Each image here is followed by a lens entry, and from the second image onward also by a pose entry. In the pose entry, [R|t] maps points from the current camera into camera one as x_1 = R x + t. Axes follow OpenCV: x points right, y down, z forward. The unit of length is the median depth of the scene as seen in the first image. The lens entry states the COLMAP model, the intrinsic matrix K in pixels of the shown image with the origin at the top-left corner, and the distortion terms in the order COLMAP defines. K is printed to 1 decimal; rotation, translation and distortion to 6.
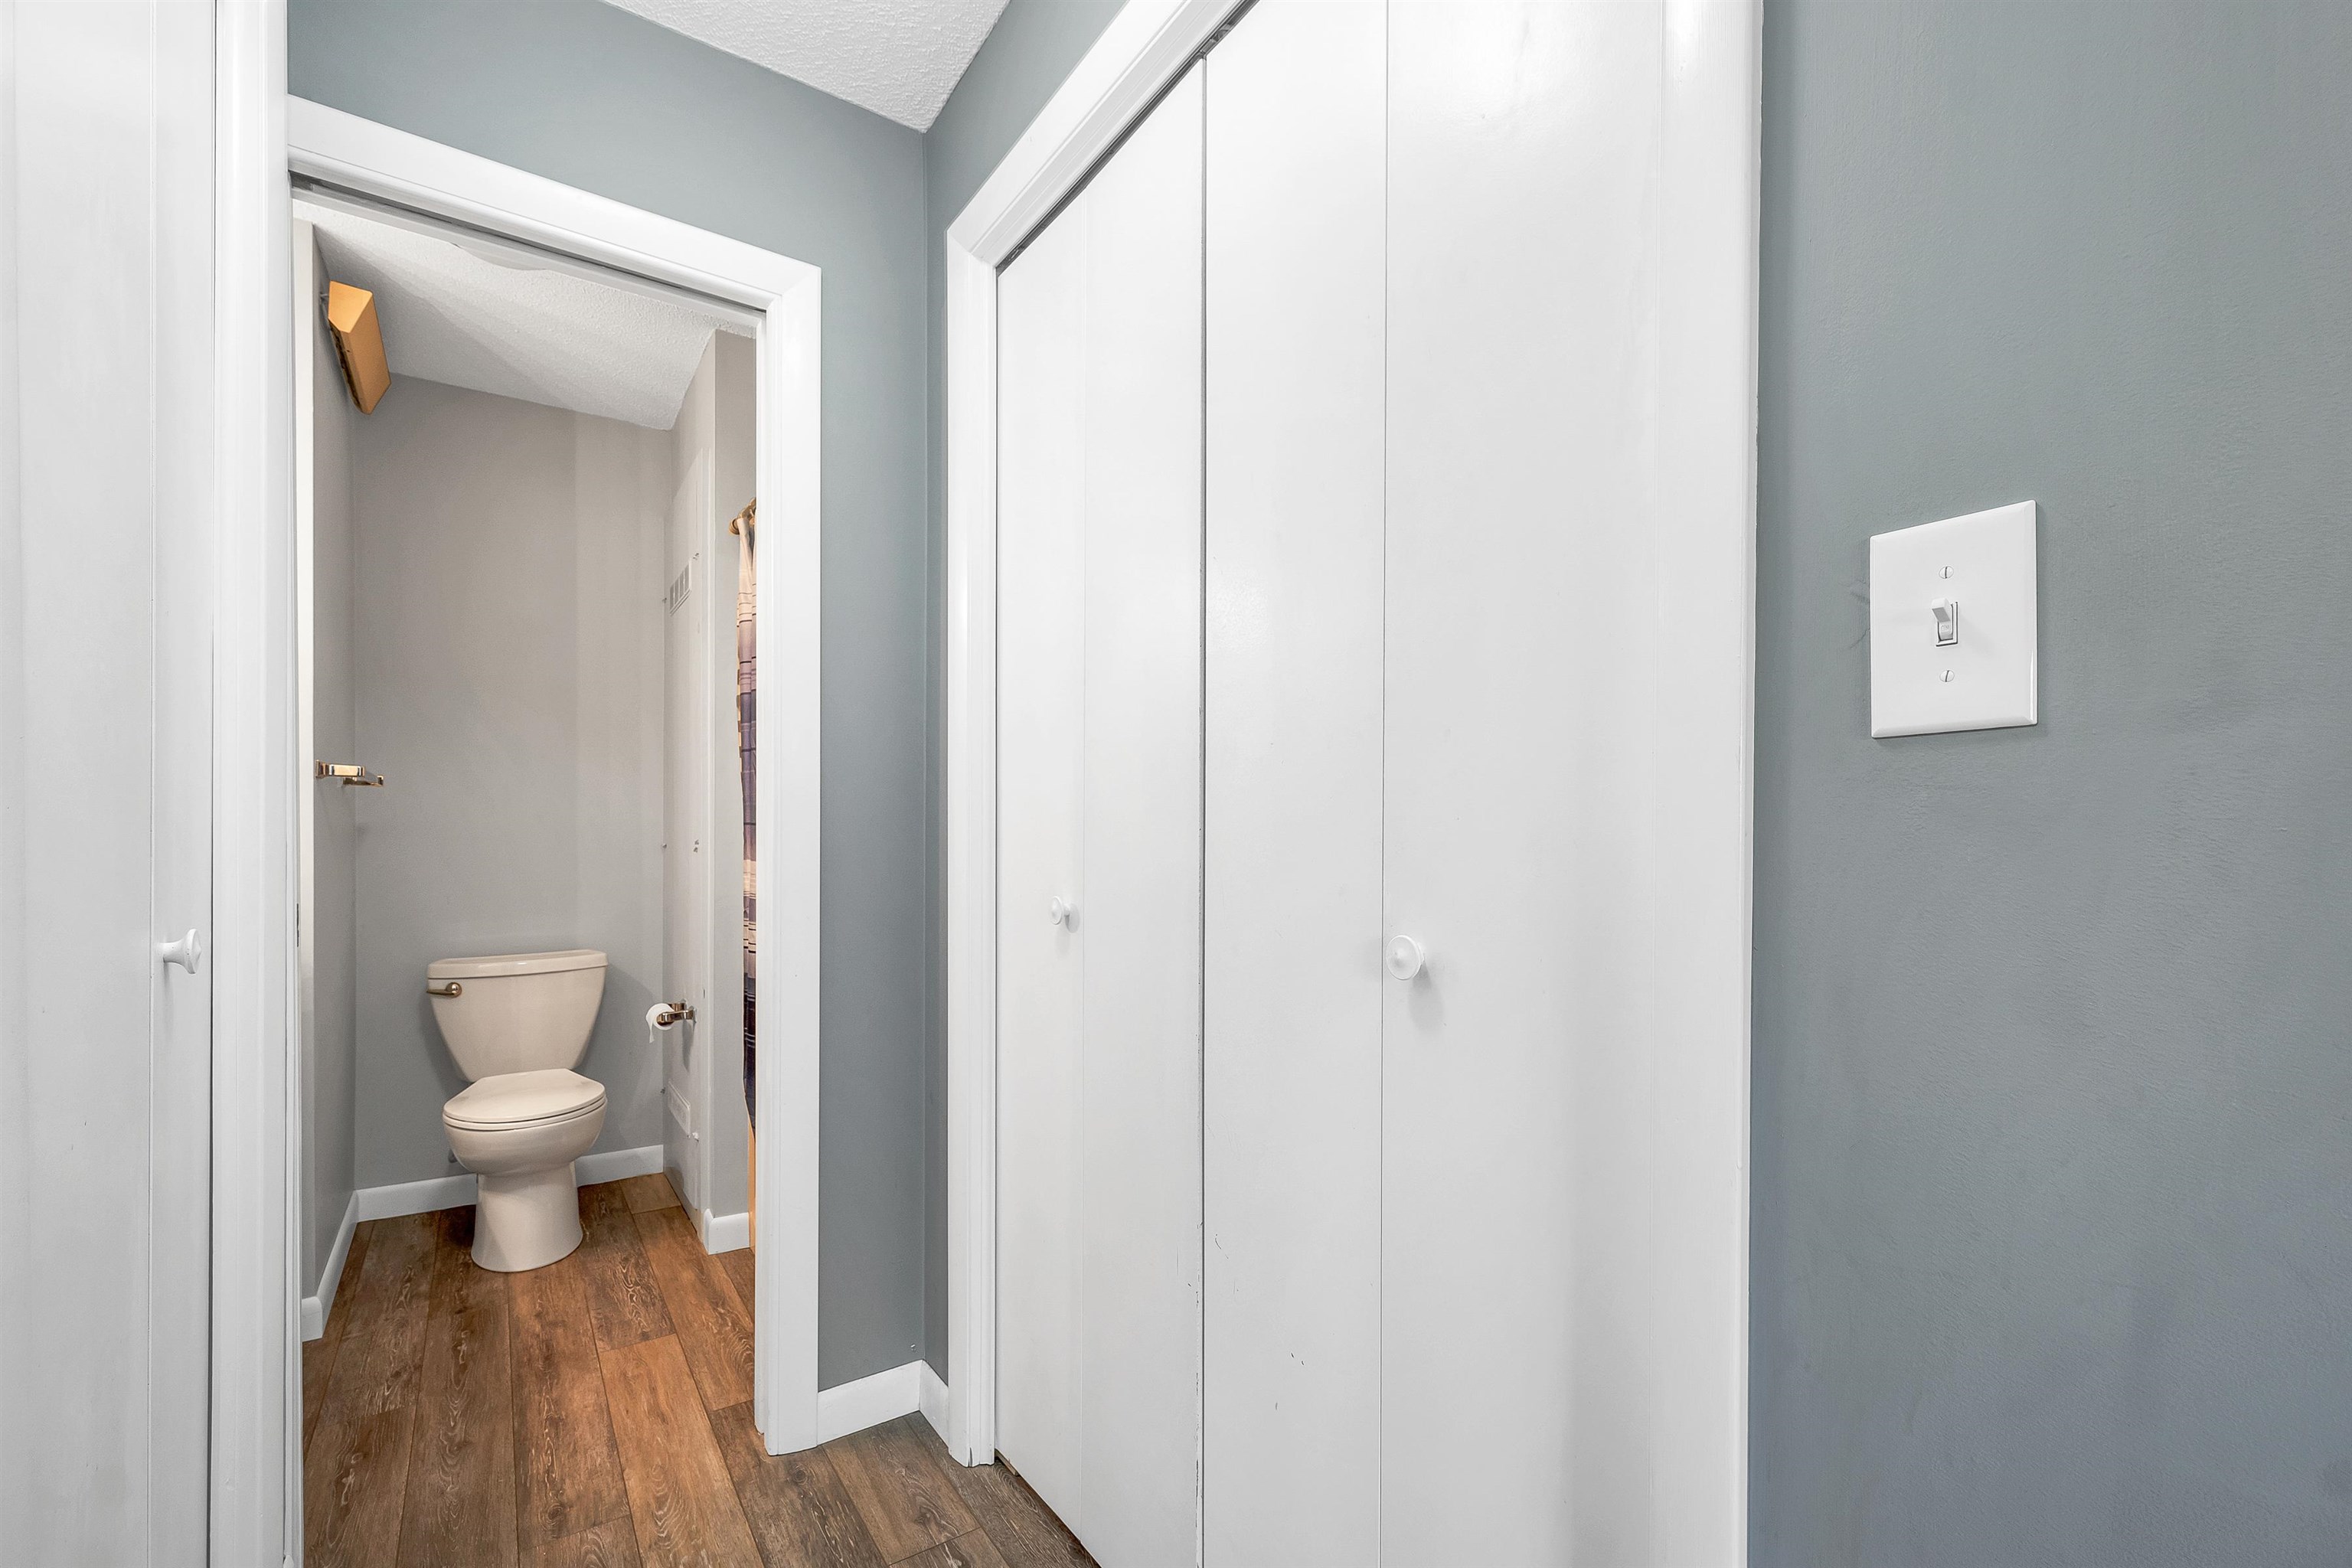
lens RADIAL K [[993.6, 0, 1173.3], [0, 993.6, 837.7], [0, 0, 1]] dist [-0.000344, 0.000079]
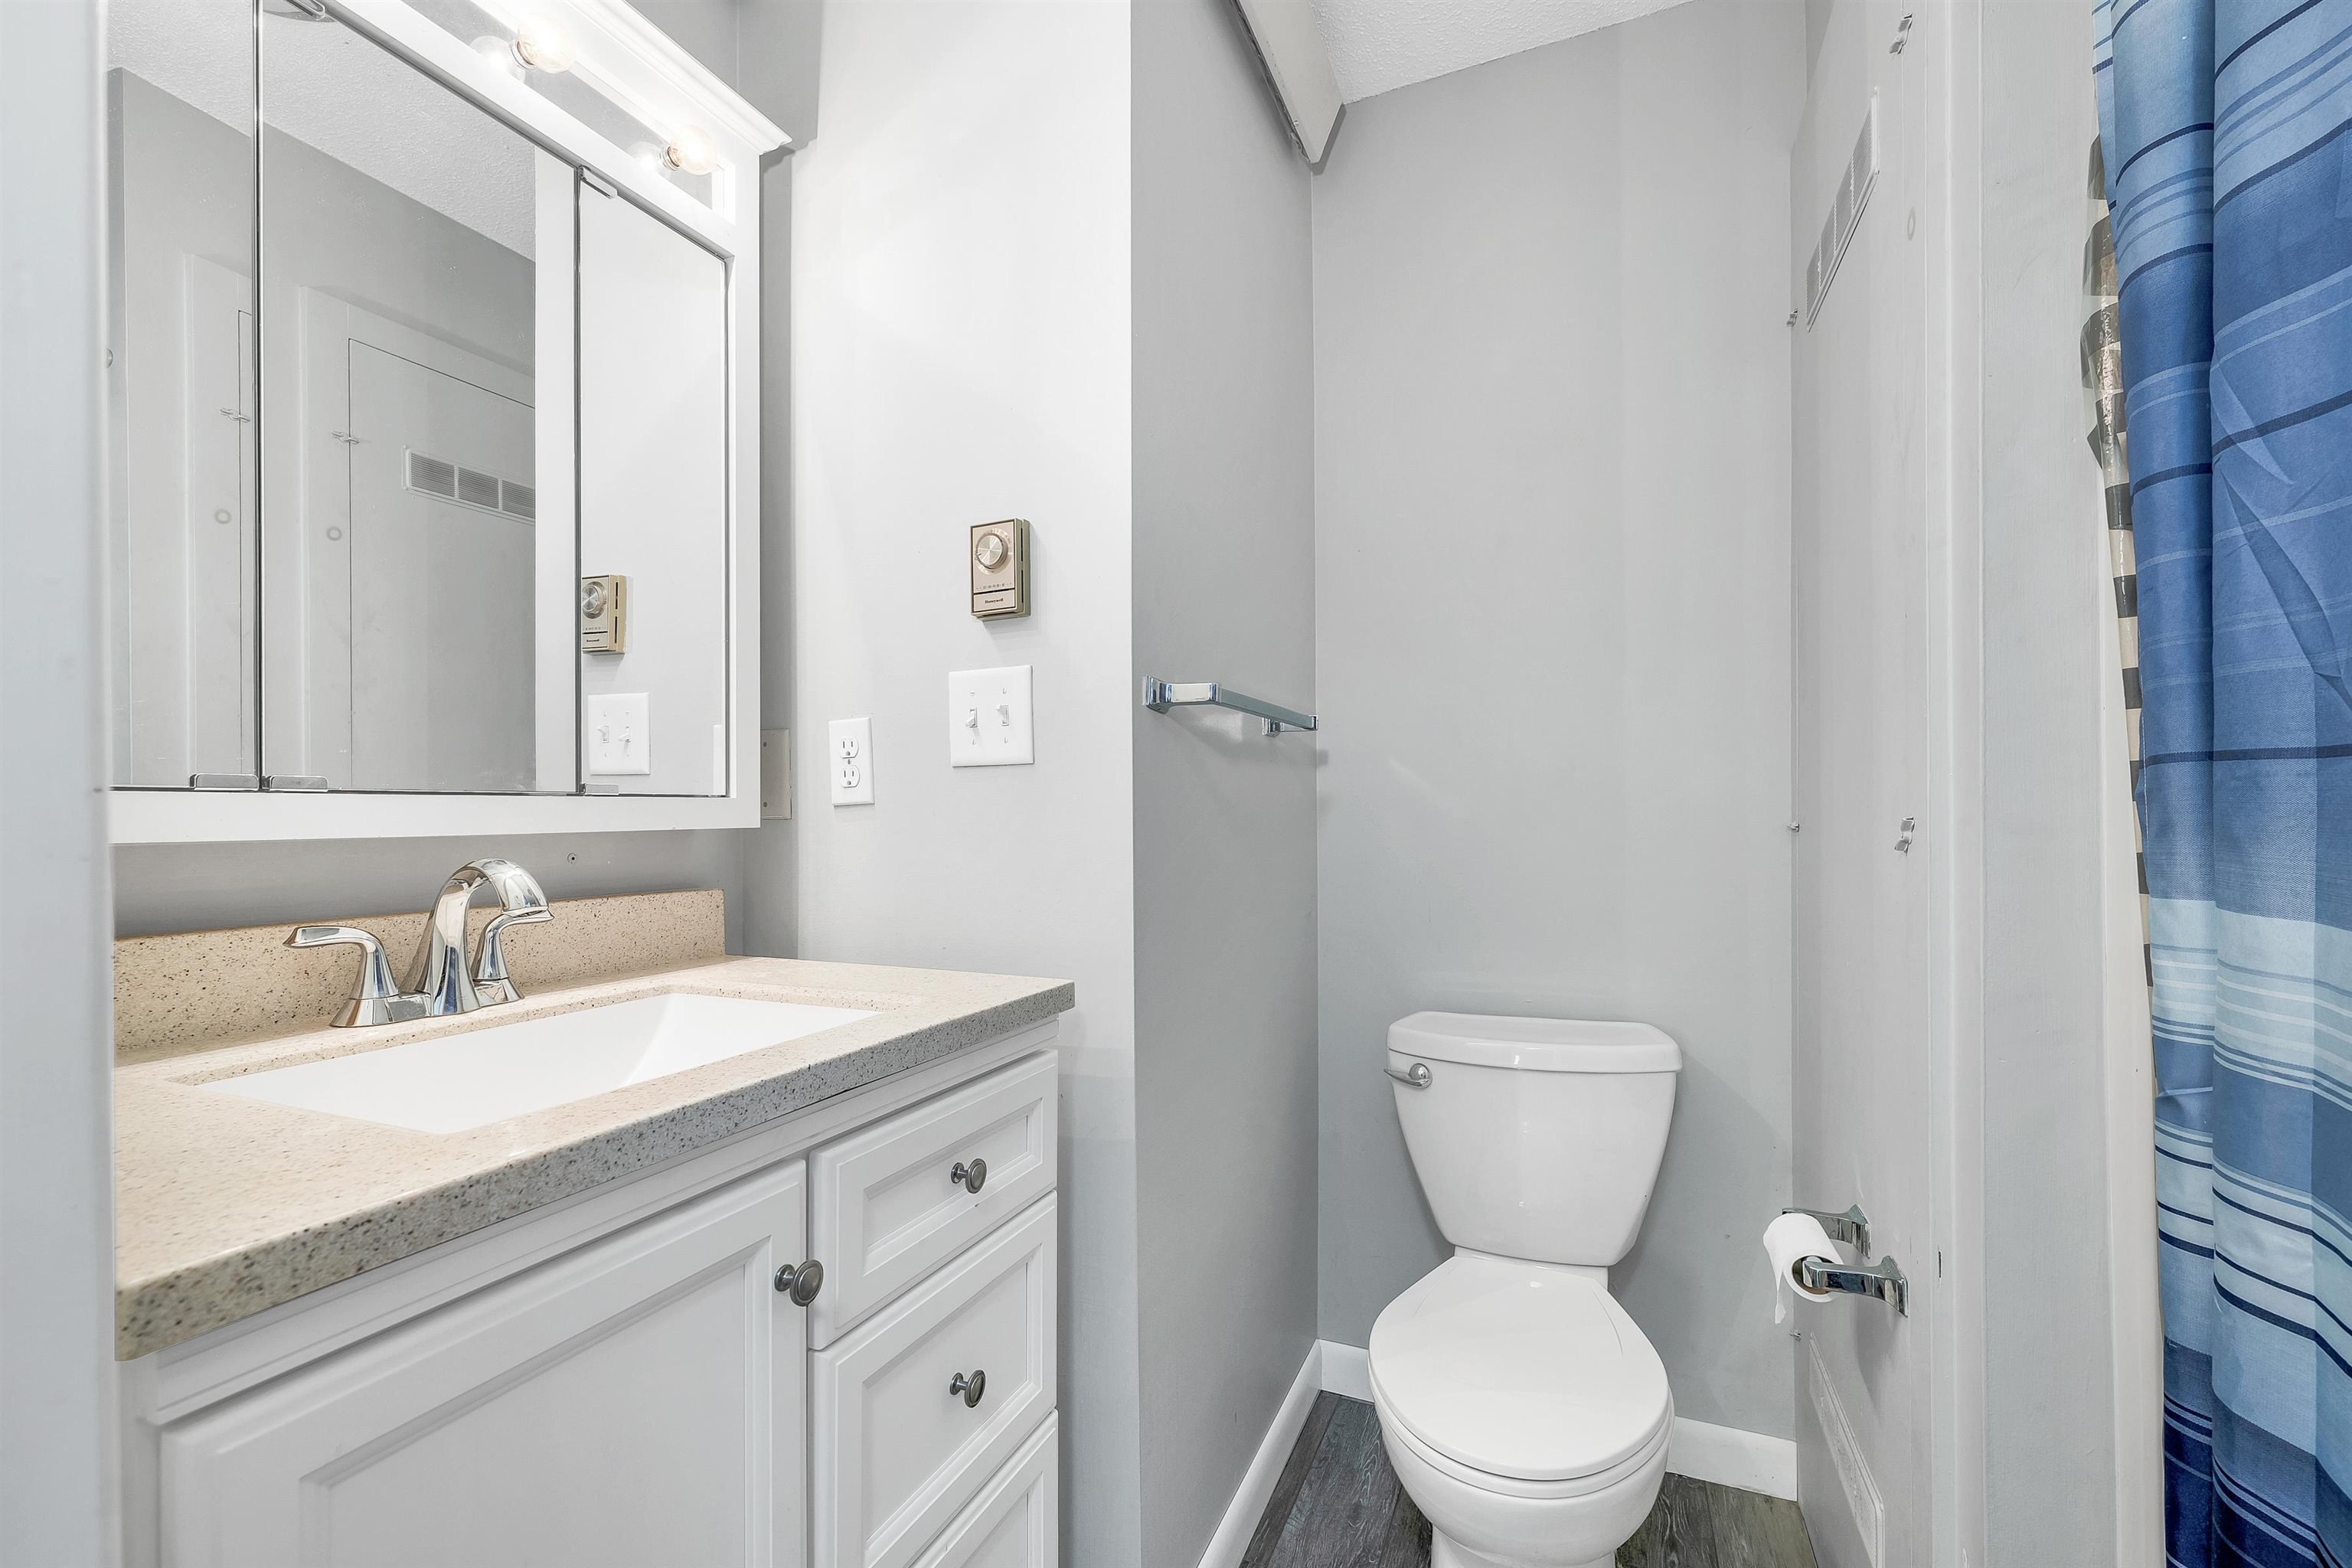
lens RADIAL K [[980.9, 0, 1178.6], [0, 980.9, 813.9], [0, 0, 1]] dist [0.000610, 0.000214]
pose [[0.537269, -0.008676, -0.843366, -0.312906], [0.008959, 0.999949, -0.004579, 0.000016], [0.843364, -0.005096, 0.537319, 0.570181]]
